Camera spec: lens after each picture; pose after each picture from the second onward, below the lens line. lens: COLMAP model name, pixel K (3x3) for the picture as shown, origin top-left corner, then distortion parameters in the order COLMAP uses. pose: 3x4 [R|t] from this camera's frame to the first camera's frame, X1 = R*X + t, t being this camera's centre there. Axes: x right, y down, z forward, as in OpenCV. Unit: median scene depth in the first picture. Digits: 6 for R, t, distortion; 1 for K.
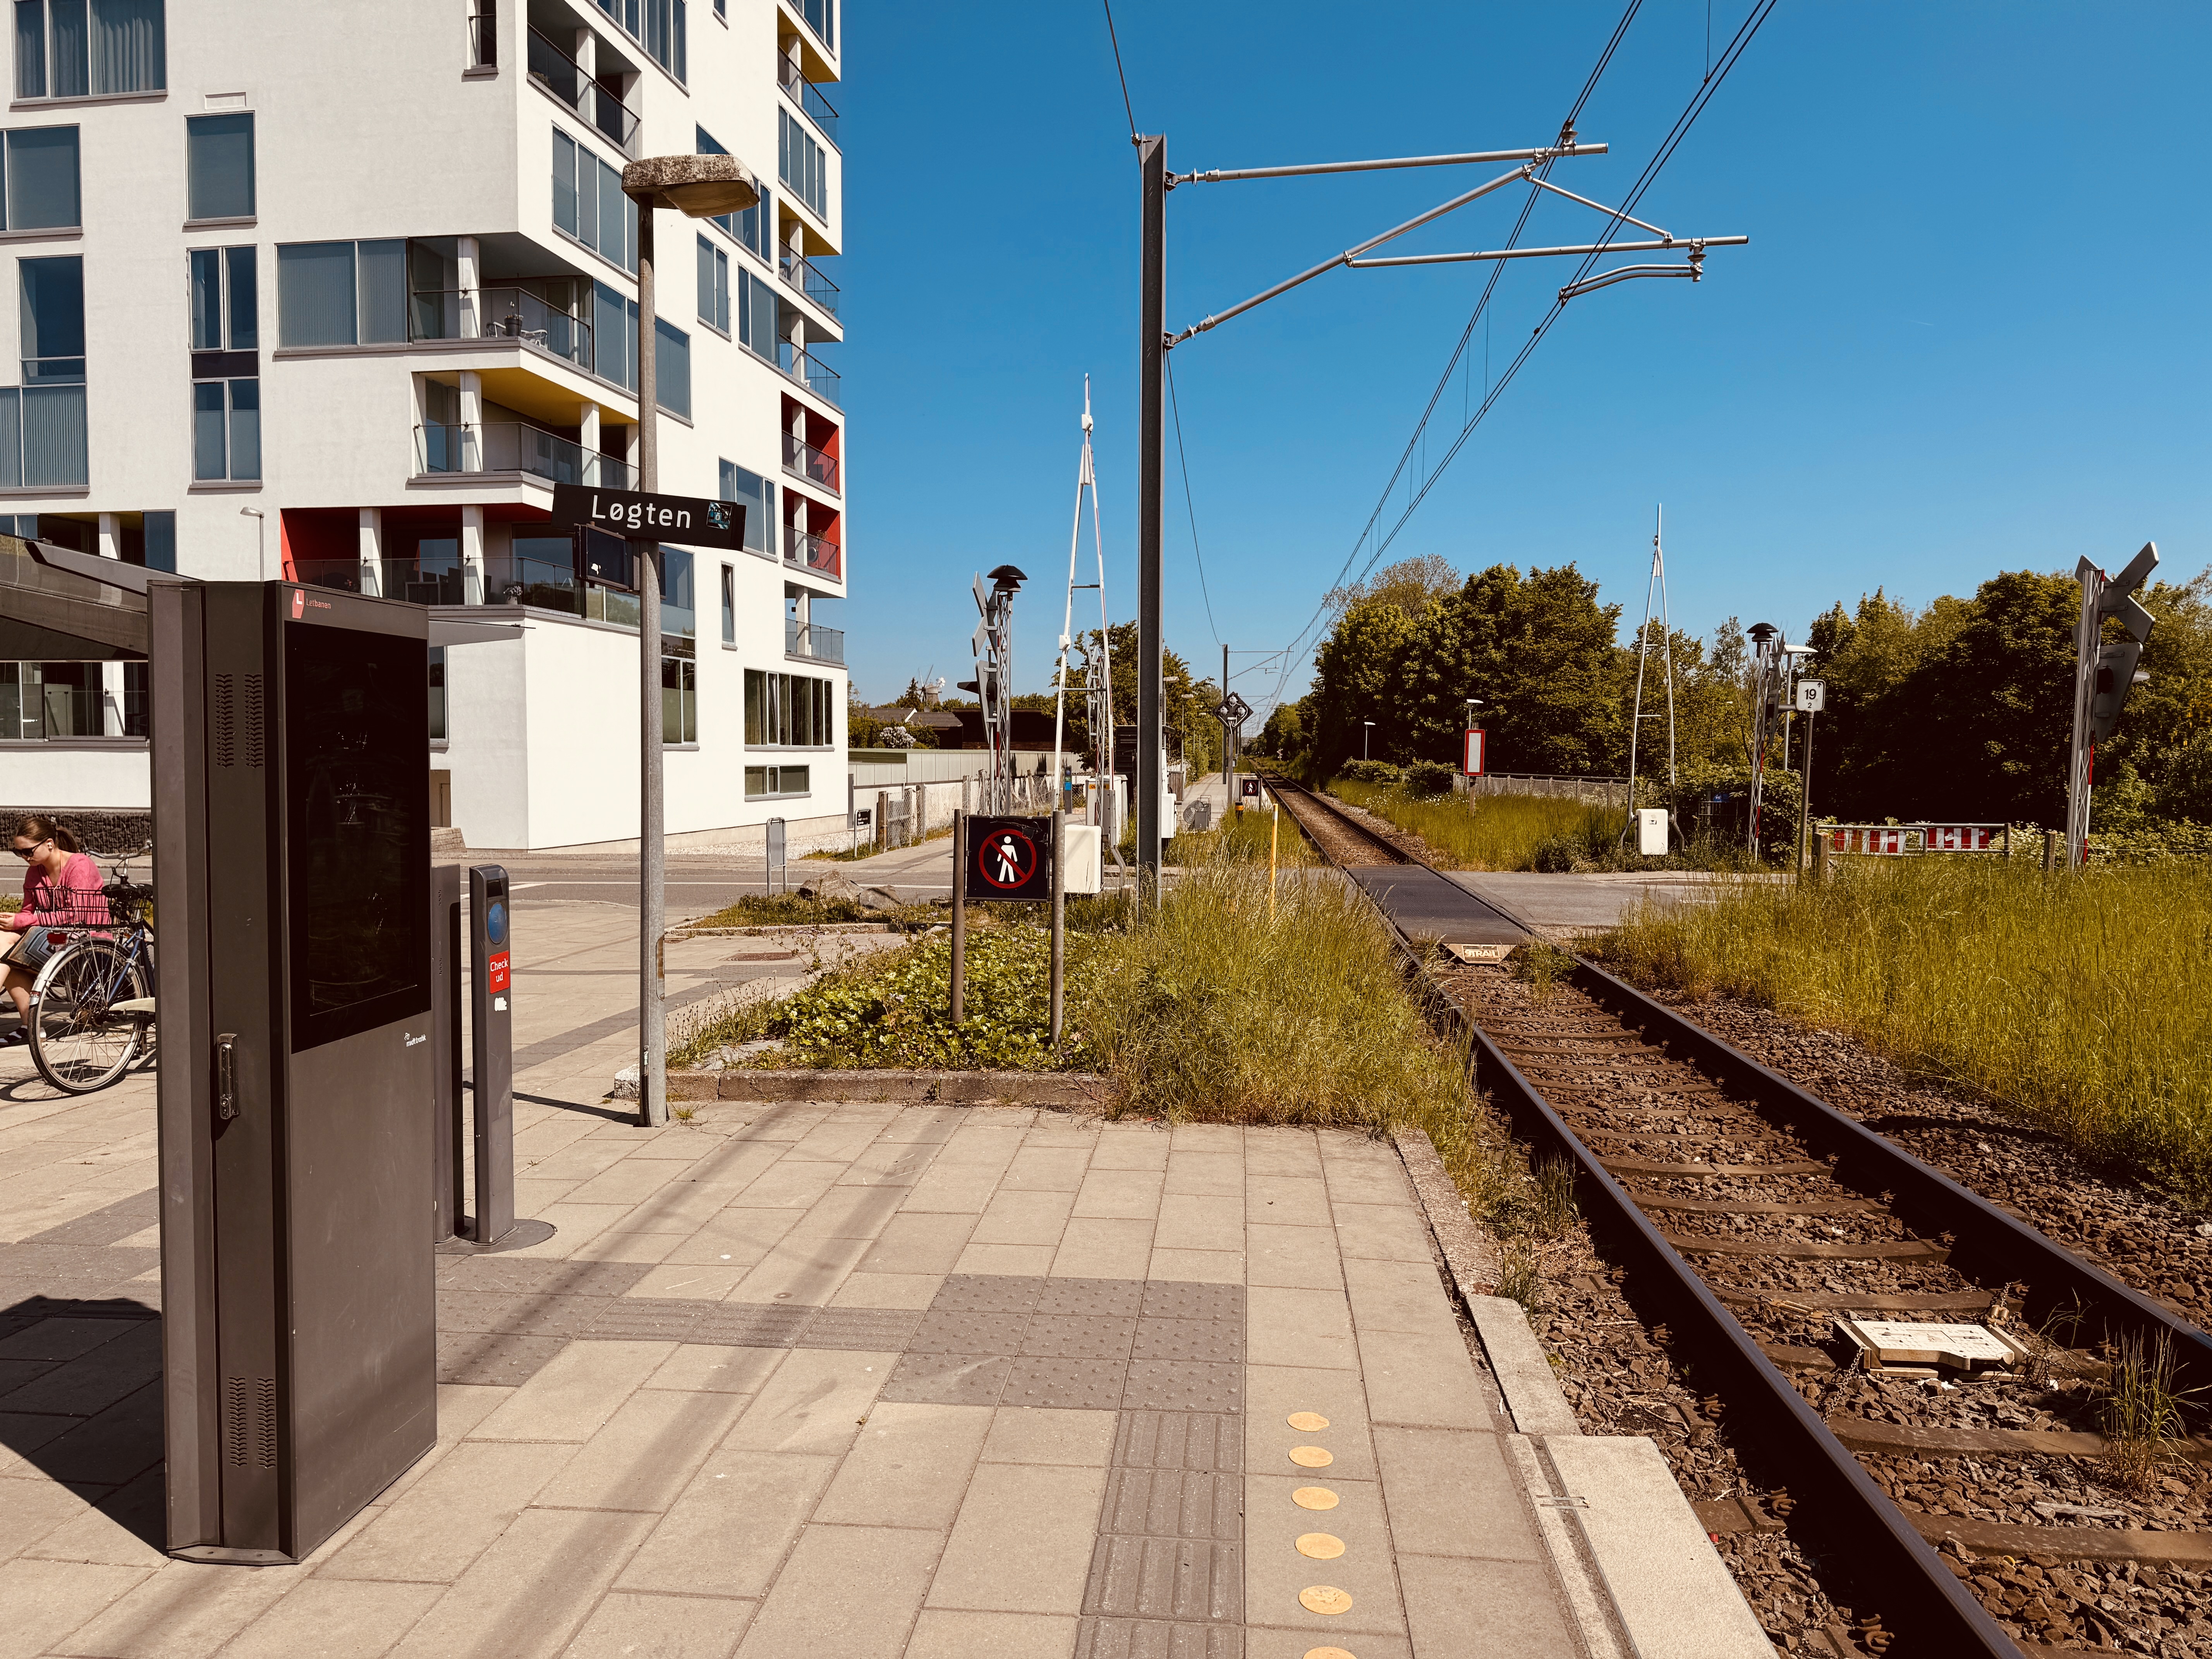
lens RADIAL K [[1556.0, 0, 1106.0], [0, 1556.0, 829.5], [0, 0, 1]] dist [0.132267, -0.200402]
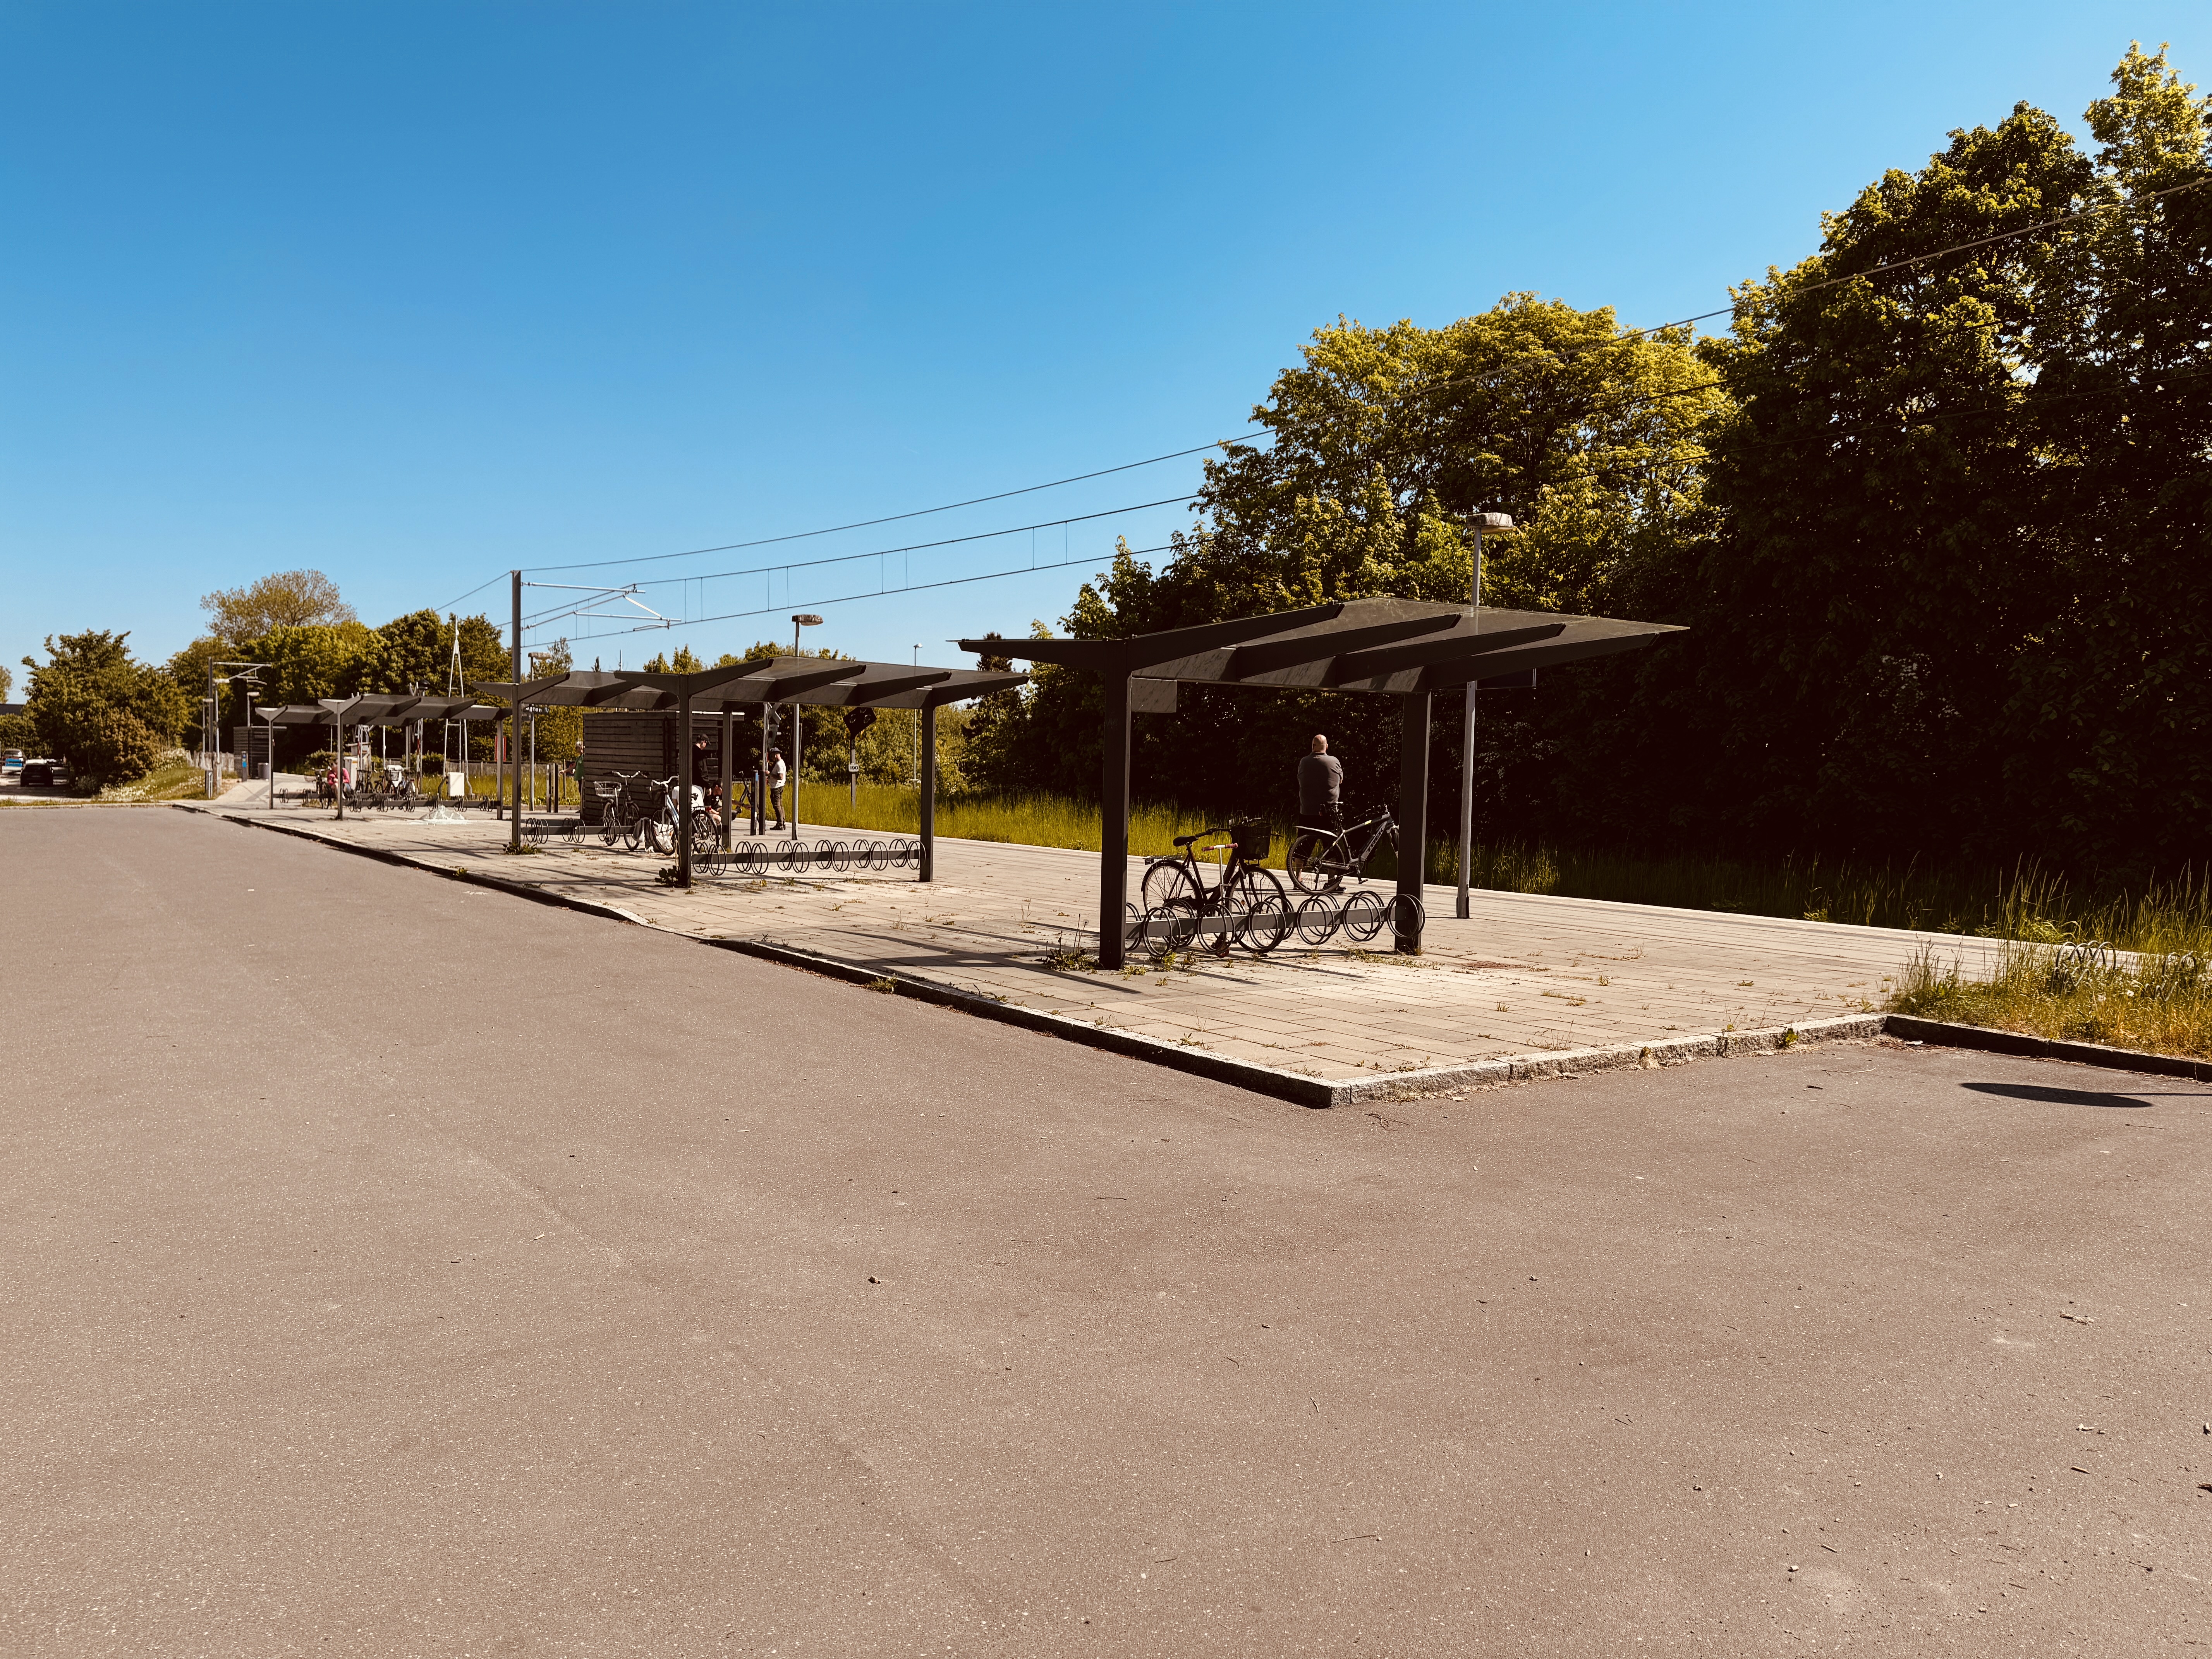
lens RADIAL K [[1553.9, 0, 1116.2], [0, 1553.9, 844.9], [0, 0, 1]] dist [0.173507, -0.326782]
pose [[0.746536, -0.025269, 0.664865, -0.298116], [0.018699, 0.999681, 0.016998, 0.030354], [-0.665082, -0.000258, 0.746770, -0.561565]]
